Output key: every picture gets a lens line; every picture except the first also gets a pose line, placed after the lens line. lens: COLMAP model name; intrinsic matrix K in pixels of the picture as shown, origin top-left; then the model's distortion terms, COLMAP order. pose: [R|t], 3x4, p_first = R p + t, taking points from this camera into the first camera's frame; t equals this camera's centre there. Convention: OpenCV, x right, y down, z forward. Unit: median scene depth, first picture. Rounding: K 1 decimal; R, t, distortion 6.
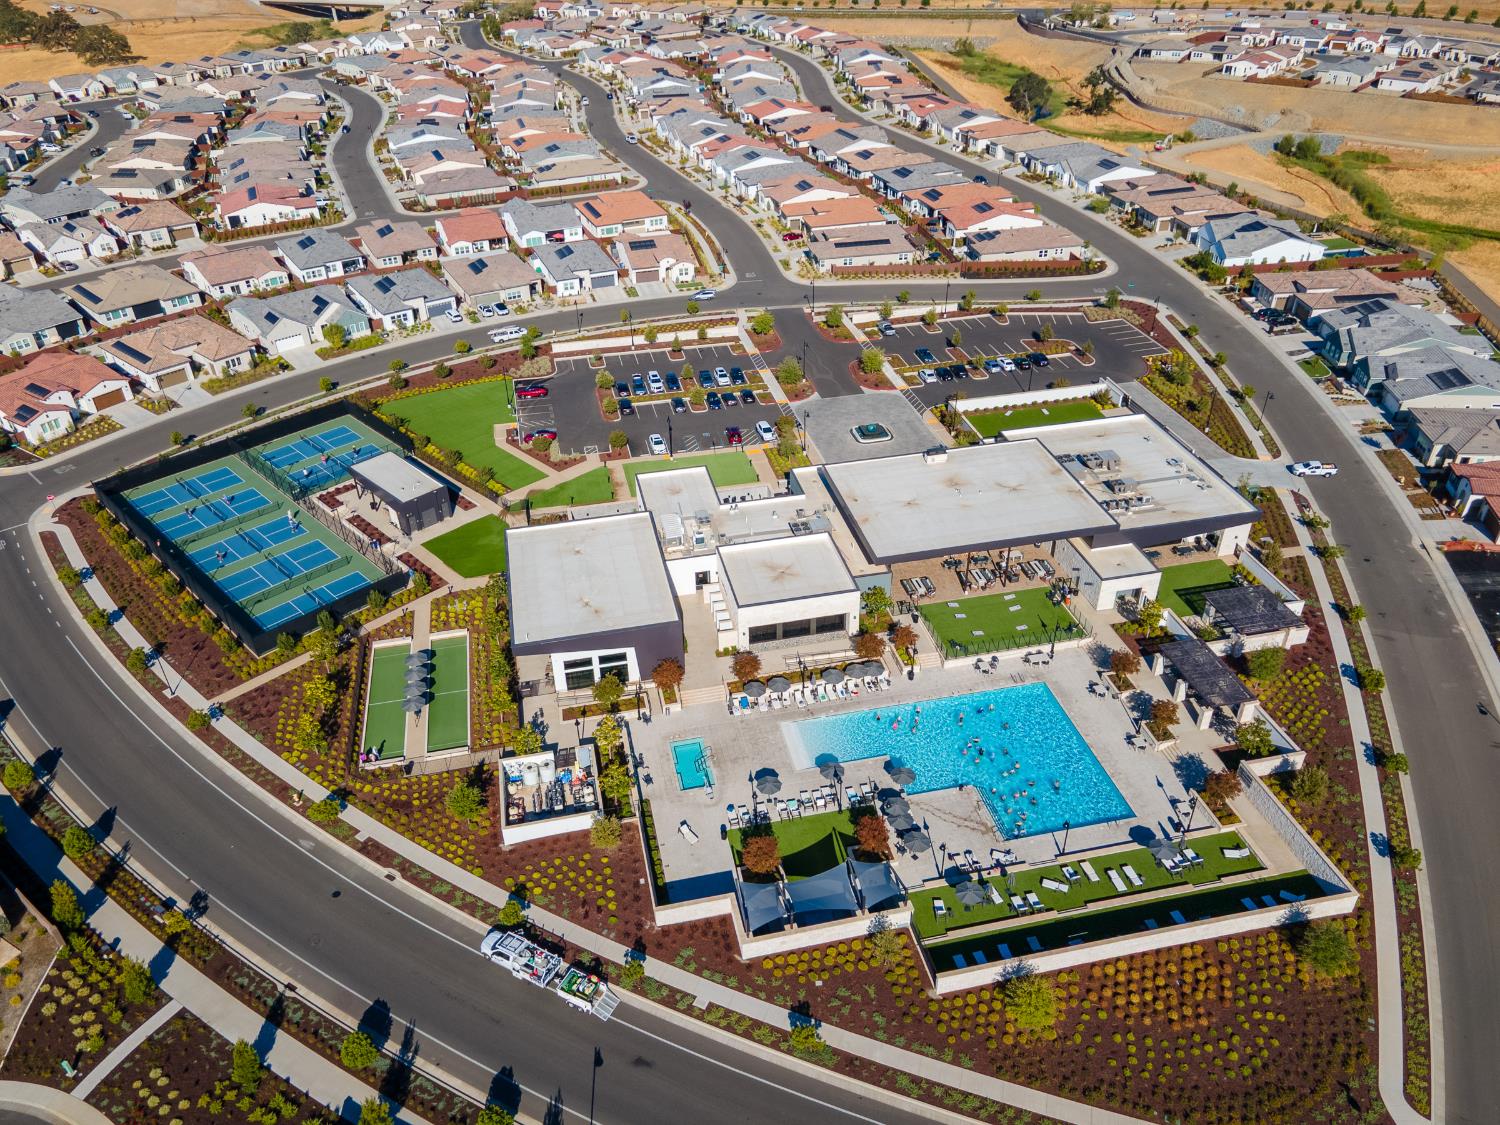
lens RADIAL K [[1100.7, 0, 750.0], [0, 1100.7, 562.5], [0, 0, 1]] dist [0.042439, -0.000526]
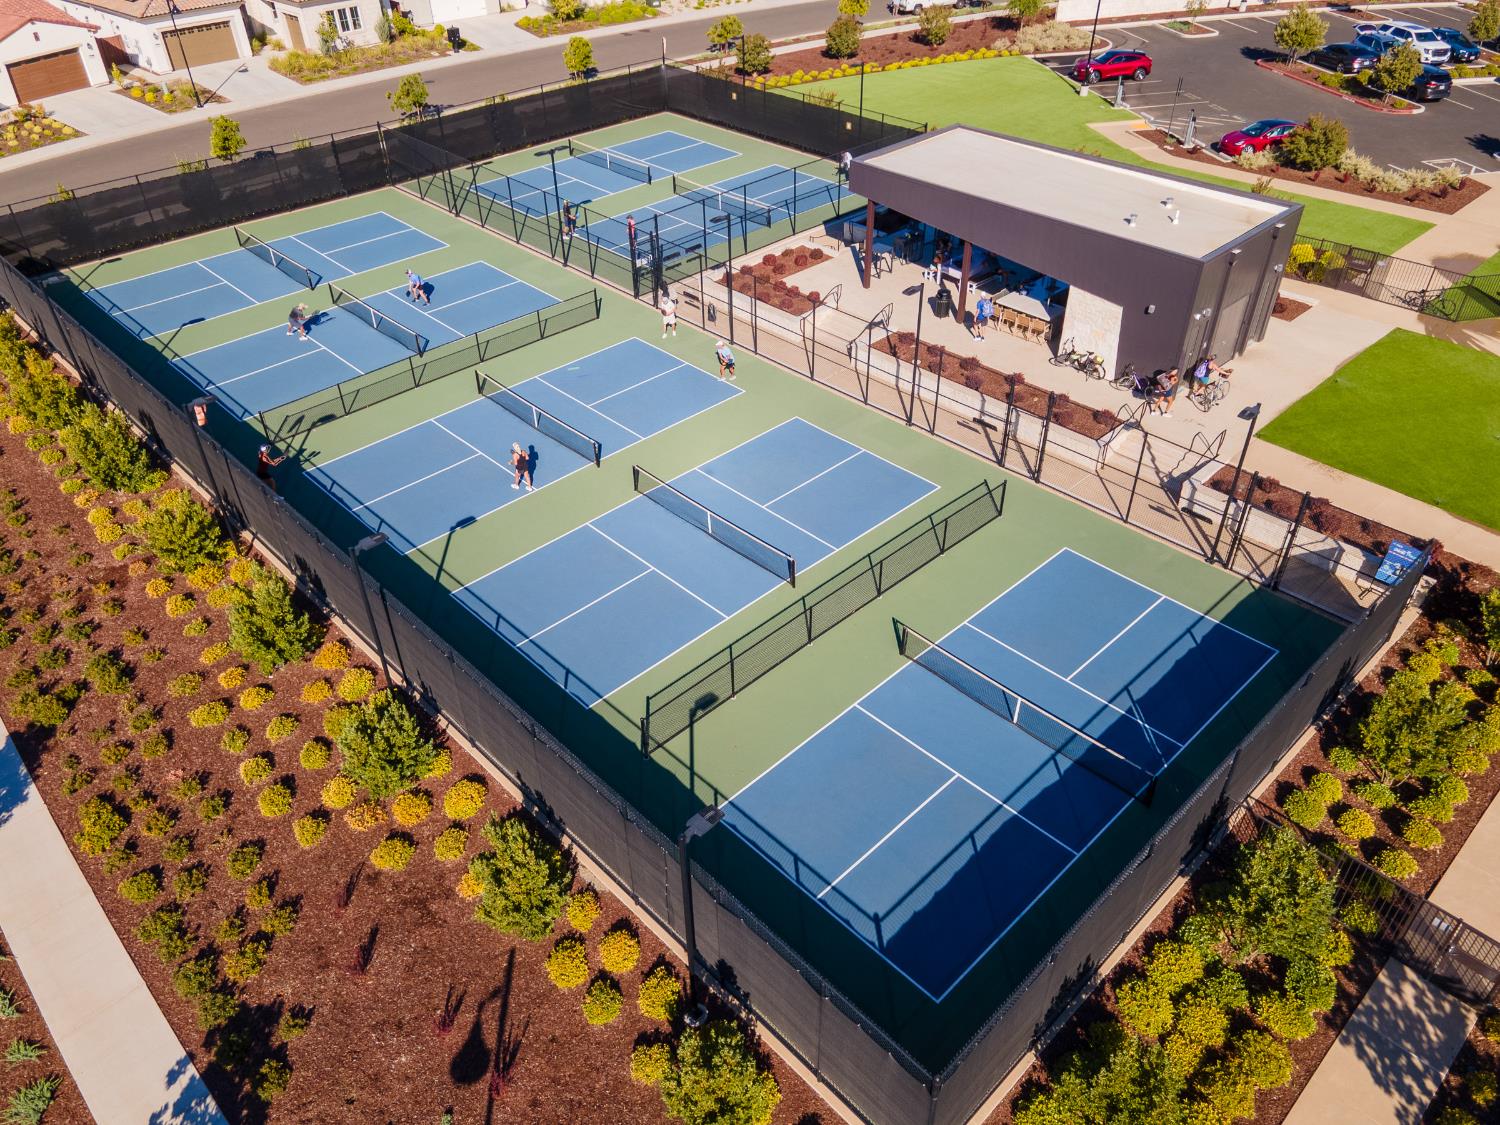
lens RADIAL K [[1100.7, 0, 750.0], [0, 1100.7, 562.5], [0, 0, 1]] dist [0.042439, -0.000526]
pose [[0.999891, 0.013548, -0.005804, -0.325655], [-0.013158, 0.997953, 0.062578, -0.002473], [0.006639, -0.062495, 0.998023, 0.603019]]
